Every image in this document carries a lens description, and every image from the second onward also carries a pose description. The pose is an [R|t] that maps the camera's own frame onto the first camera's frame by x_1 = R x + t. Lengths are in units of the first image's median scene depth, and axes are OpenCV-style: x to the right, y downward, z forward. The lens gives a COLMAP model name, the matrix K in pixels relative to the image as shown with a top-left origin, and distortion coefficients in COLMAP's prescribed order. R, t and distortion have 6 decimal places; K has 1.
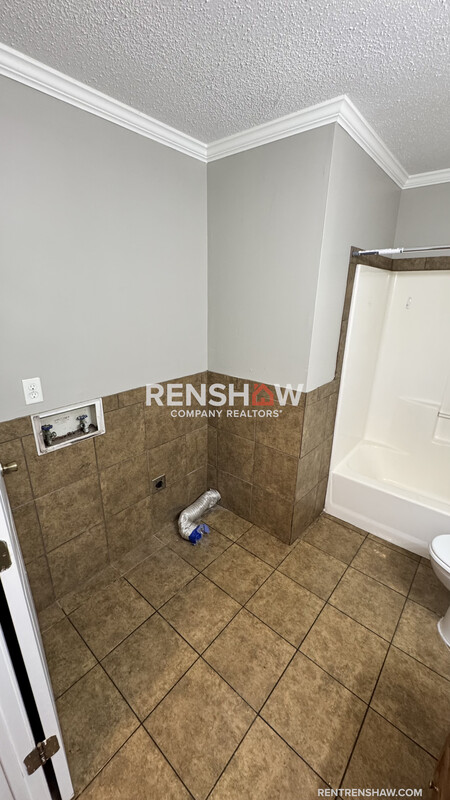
lens RADIAL K [[317.2, 0, 224.3], [0, 317.2, 399.0], [0, 0, 1]] dist [-0.000456, -0.000048]
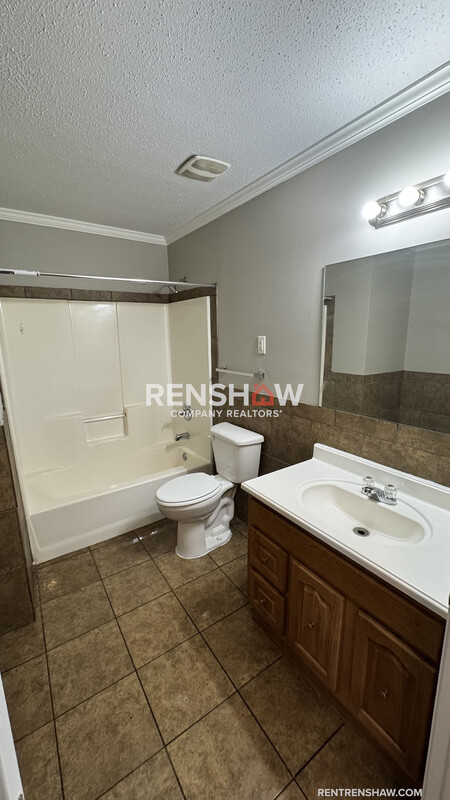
lens RADIAL K [[317.2, 0, 224.3], [0, 317.2, 399.0], [0, 0, 1]] dist [-0.000456, -0.000048]
pose [[0.264454, -0.211639, 0.940889, -0.367322], [0.329081, 0.936870, 0.118241, 0.007305], [-0.906515, 0.278359, 0.317405, 0.208753]]
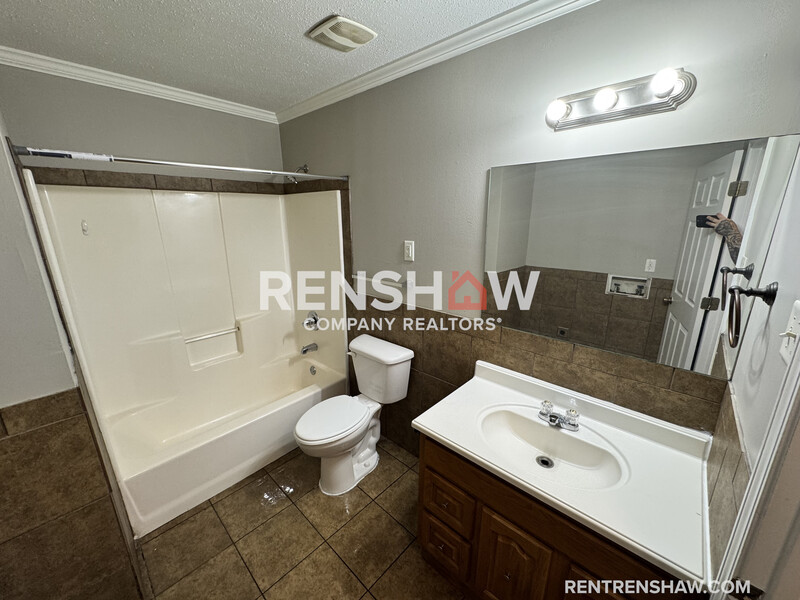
lens RADIAL K [[317.7, 0, 398.0], [0, 317.7, 301.8], [0, 0, 1]] dist [-0.002022, -0.000060]
pose [[0.042404, -0.273584, 0.960913, -0.231955], [0.327730, 0.912371, 0.245301, -0.116847], [-0.943819, 0.304519, 0.128350, 0.358423]]
